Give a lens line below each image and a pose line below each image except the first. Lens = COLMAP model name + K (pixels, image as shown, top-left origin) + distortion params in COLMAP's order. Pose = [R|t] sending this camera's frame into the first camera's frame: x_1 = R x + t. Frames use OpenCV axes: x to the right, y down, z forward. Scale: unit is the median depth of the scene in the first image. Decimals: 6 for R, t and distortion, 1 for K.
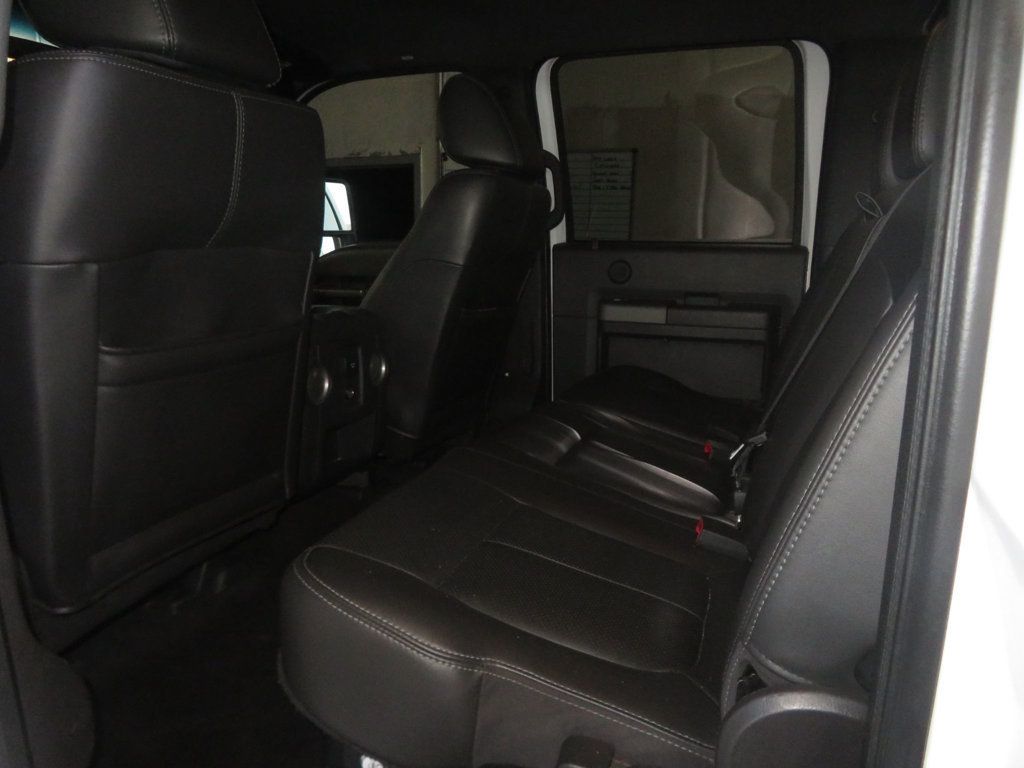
lens RADIAL K [[748.2, 0, 515.3], [0, 748.2, 384.9], [0, 0, 1]] dist [-0.007110, 0.013321]
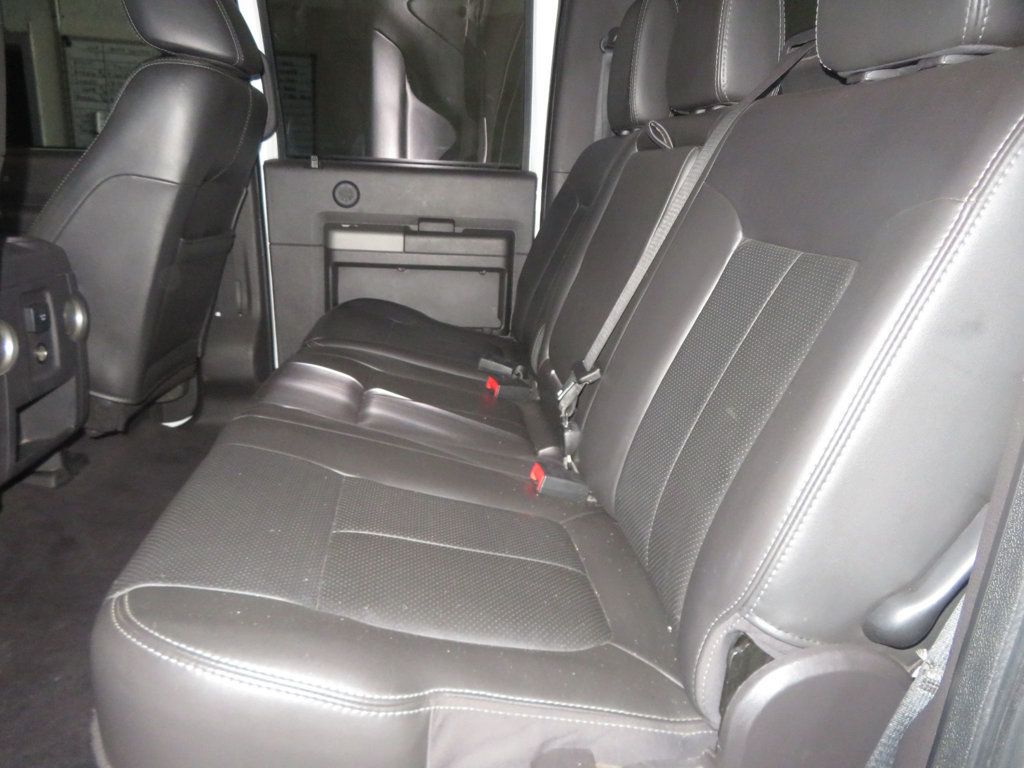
lens RADIAL K [[748.2, 0, 524.8], [0, 748.2, 384.0], [0, 0, 1]] dist [-0.007110, 0.013321]
pose [[0.894672, -0.090642, 0.437432, -0.118558], [0.045917, 0.992671, 0.111783, -0.020867], [-0.444358, -0.079923, 0.892277, 0.115040]]
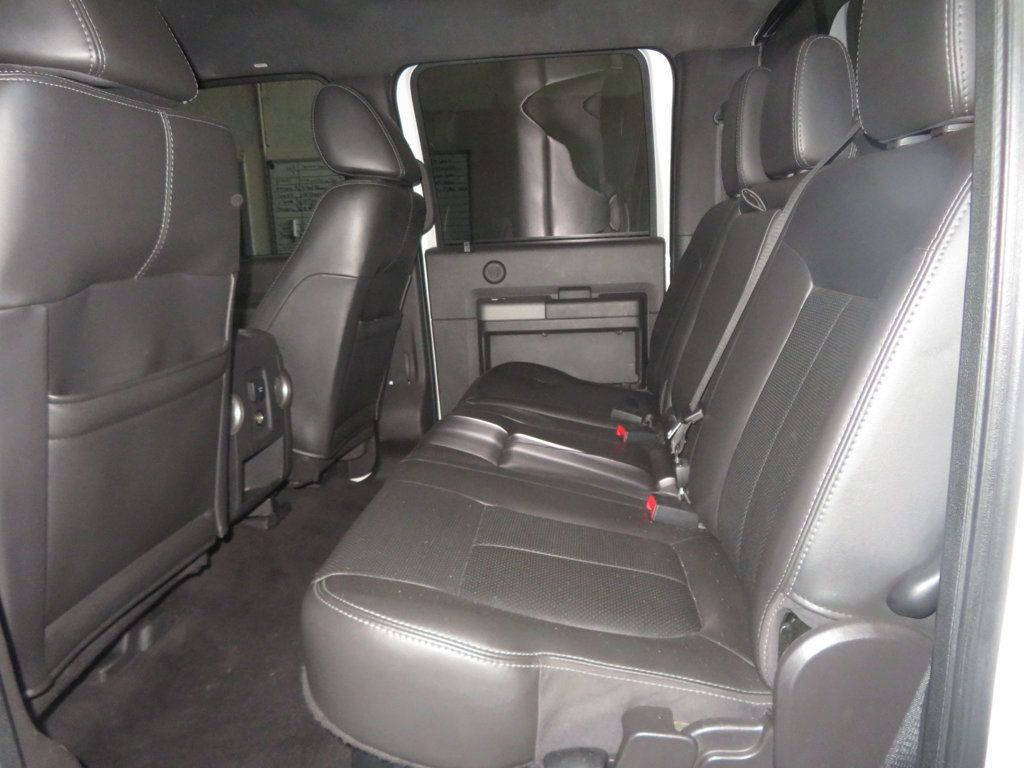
lens RADIAL K [[748.2, 0, 519.0], [0, 748.2, 382.3], [0, 0, 1]] dist [-0.007110, 0.013321]
pose [[0.966791, -0.101848, 0.234399, -0.119628], [0.102483, 0.994689, 0.009502, -0.010079], [-0.234122, 0.014835, 0.972094, -0.006835]]
